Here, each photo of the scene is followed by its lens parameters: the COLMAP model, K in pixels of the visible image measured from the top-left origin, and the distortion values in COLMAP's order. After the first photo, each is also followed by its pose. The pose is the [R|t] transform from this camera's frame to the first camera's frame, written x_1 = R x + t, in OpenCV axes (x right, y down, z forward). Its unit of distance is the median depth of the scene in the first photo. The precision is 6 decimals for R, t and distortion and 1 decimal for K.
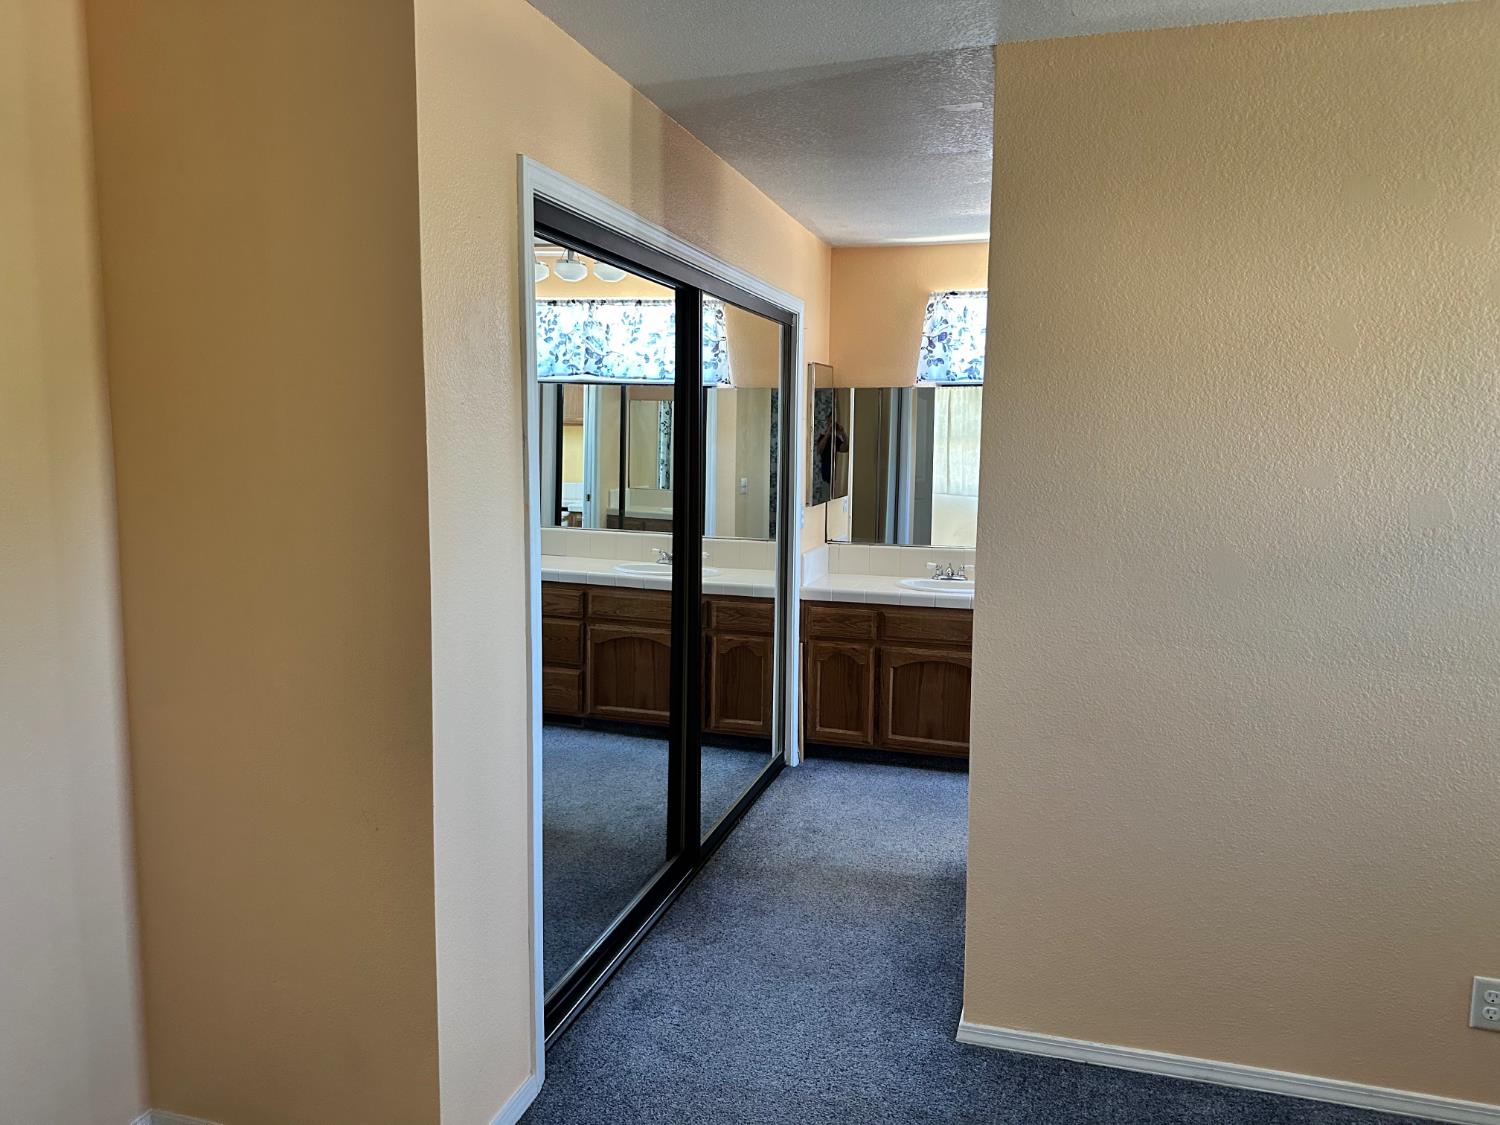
lens RADIAL K [[1048.8, 0, 753.3], [0, 1048.8, 558.0], [0, 0, 1]] dist [0.063562, -0.083643]
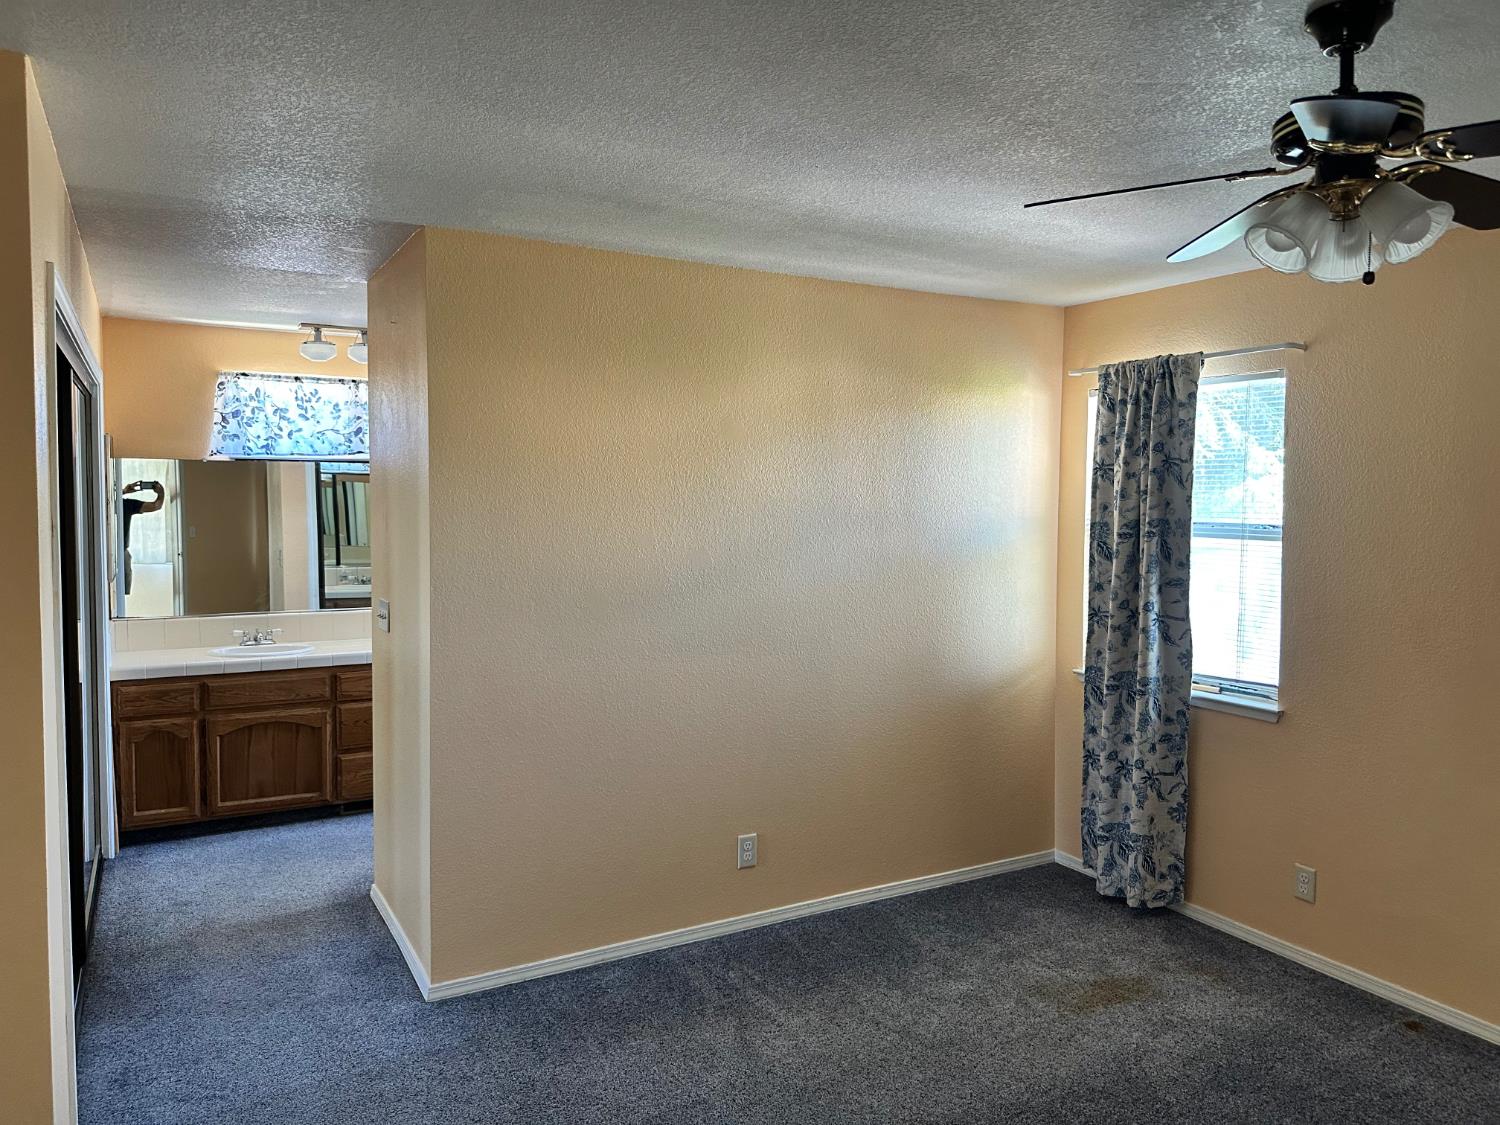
lens RADIAL K [[1048.8, 0, 753.2], [0, 1048.8, 564.2], [0, 0, 1]] dist [0.063562, -0.083643]
pose [[0.704607, -0.051853, 0.707701, -0.218595], [0.087312, 0.996083, -0.013947, -0.001616], [-0.704206, 0.071618, 0.706375, -0.099629]]
